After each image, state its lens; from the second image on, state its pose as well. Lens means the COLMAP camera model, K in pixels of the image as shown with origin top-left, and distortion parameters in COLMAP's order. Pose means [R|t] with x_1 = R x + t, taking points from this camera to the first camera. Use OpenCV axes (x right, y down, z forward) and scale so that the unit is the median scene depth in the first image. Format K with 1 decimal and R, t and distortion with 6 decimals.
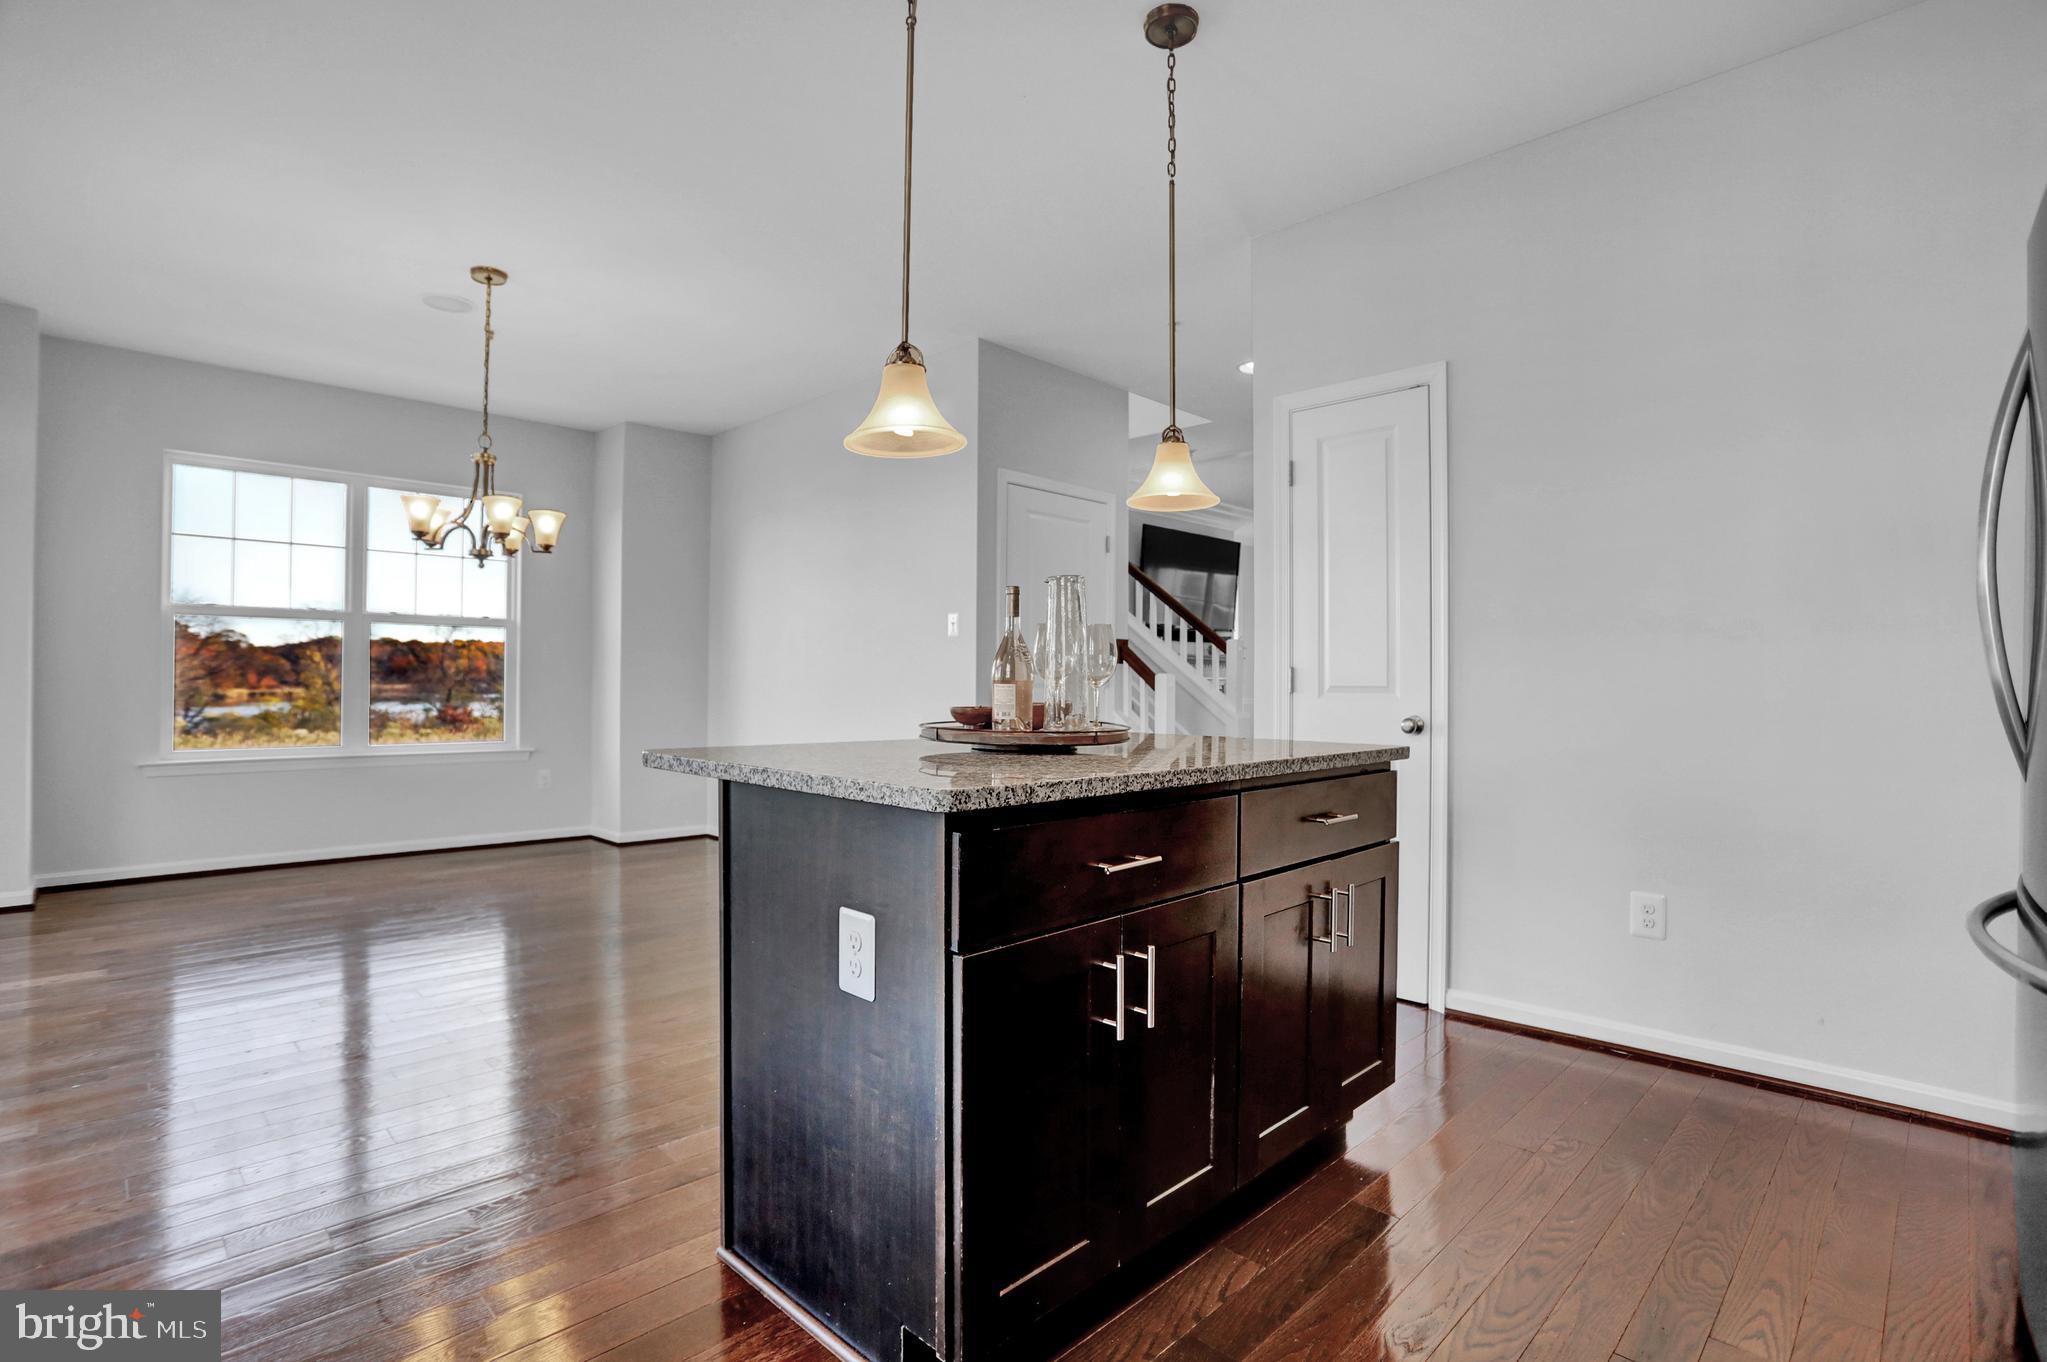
lens RADIAL K [[992.7, 0, 1026.0], [0, 992.7, 675.0], [0, 0, 1]] dist [-0.034942, 0.002611]
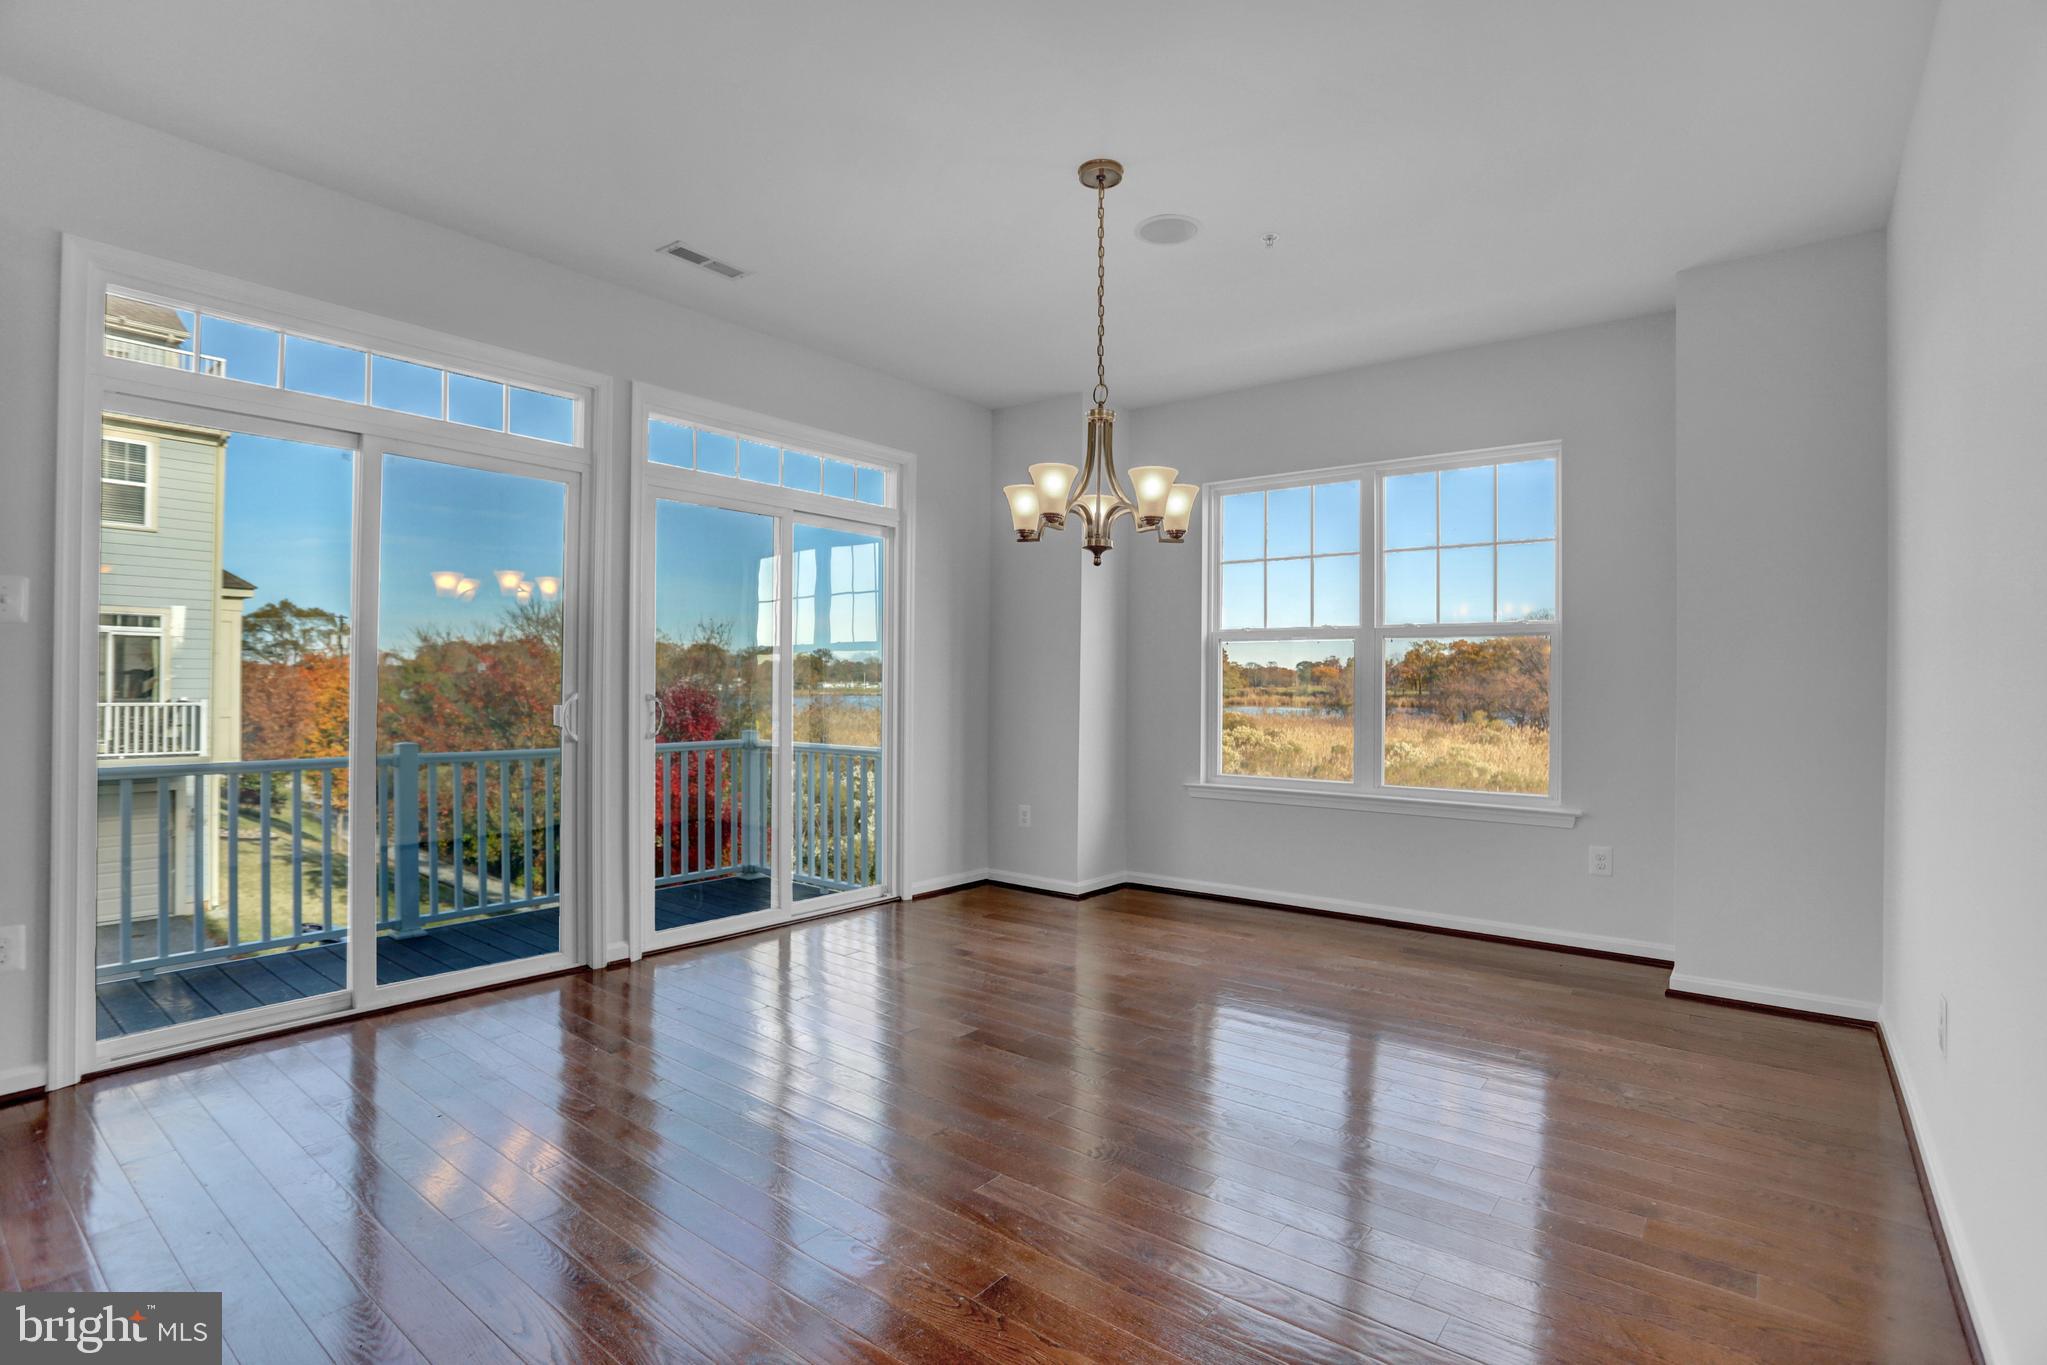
lens RADIAL K [[992.7, 0, 1035.3], [0, 992.7, 680.7], [0, 0, 1]] dist [-0.034942, 0.002611]
pose [[0.131602, -0.009614, -0.991256, 0.130653], [0.001778, 0.999954, -0.009463, -0.010470], [0.991301, -0.000517, 0.131613, 0.607102]]
